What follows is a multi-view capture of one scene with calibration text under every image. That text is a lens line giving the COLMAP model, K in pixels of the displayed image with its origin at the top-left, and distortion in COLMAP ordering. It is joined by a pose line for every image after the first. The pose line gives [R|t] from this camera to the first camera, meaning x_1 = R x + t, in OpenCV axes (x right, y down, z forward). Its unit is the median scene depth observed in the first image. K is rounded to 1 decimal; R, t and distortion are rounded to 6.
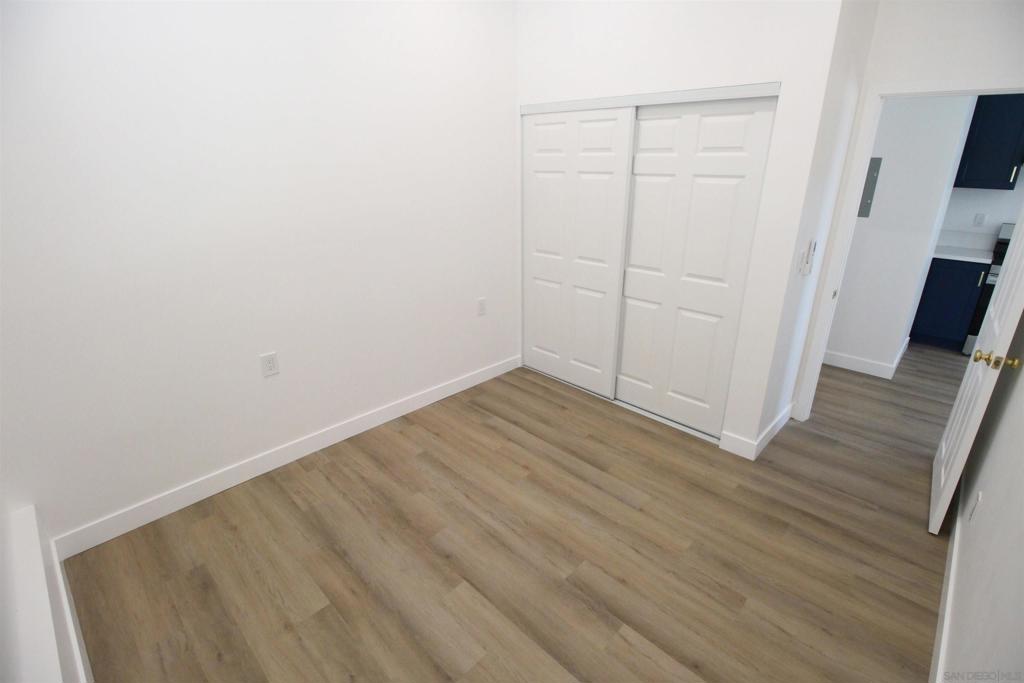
lens RADIAL K [[474.9, 0, 531.9], [0, 474.9, 346.9], [0, 0, 1]] dist [-0.004833, -0.001349]
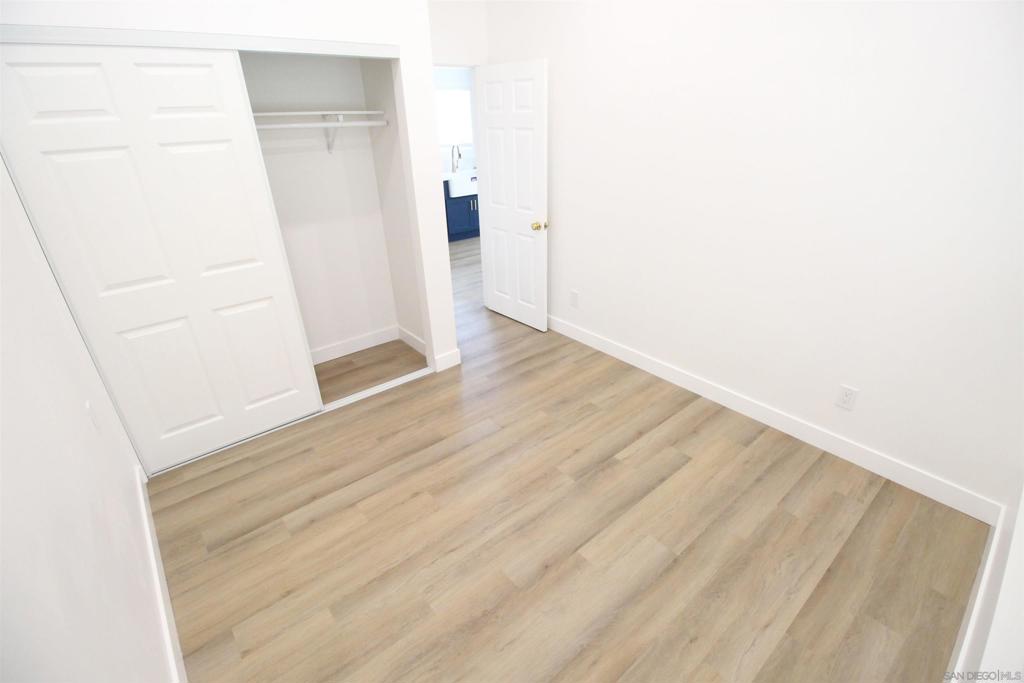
lens RADIAL K [[474.9, 0, 513.7], [0, 474.9, 344.4], [0, 0, 1]] dist [-0.004833, -0.001349]
pose [[0.111452, -0.443641, 0.889247, -0.716827], [0.377207, 0.846741, 0.375159, -0.257897], [-0.919398, 0.293618, 0.261716, 0.610976]]
